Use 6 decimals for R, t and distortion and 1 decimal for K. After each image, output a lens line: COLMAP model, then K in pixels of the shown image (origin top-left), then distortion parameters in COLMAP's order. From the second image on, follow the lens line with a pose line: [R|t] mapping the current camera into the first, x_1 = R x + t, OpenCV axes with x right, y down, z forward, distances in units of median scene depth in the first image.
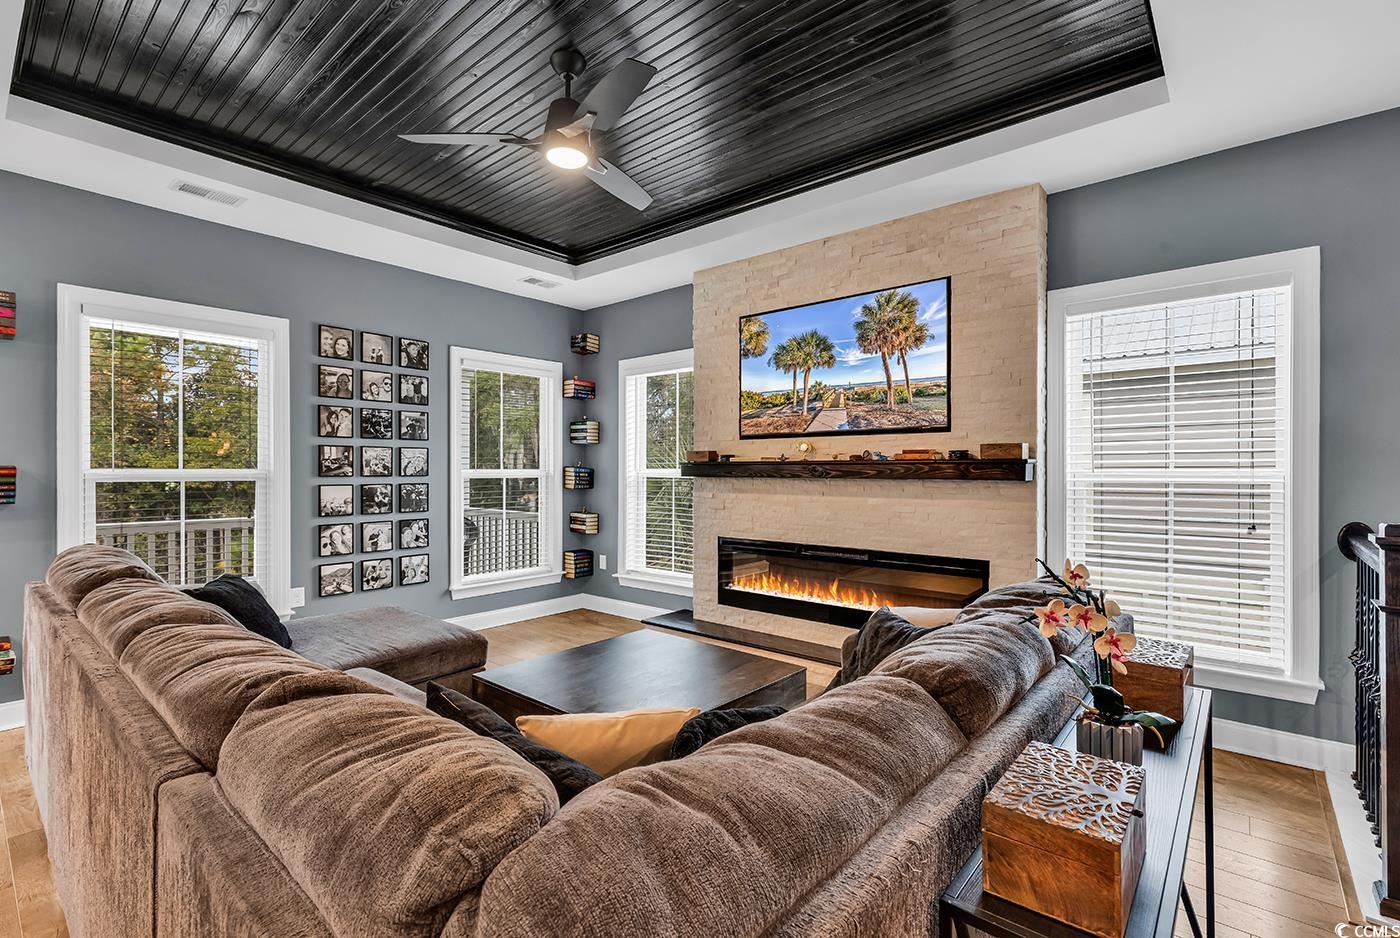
lens RADIAL K [[640.2, 0, 694.3], [0, 640.2, 477.4], [0, 0, 1]] dist [0.009228, -0.002685]
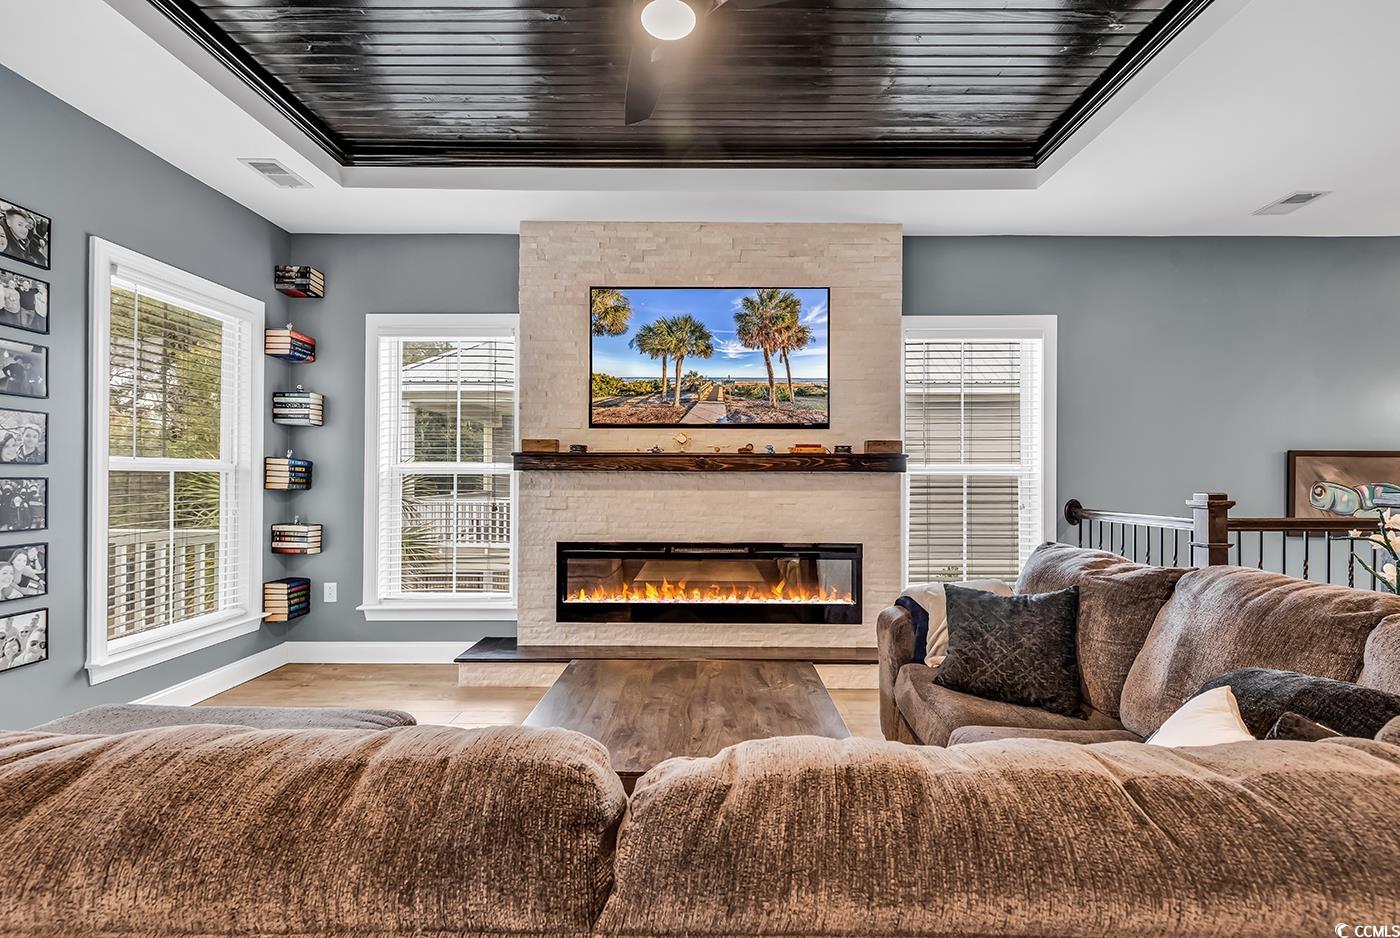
lens RADIAL K [[640.2, 0, 681.7], [0, 640.2, 484.4], [0, 0, 1]] dist [0.009228, -0.002685]
pose [[0.759992, -0.000826, 0.649932, -0.400102], [0.004322, 0.999984, -0.003783, 0.021250], [-0.649918, 0.005684, 0.759983, 0.261928]]
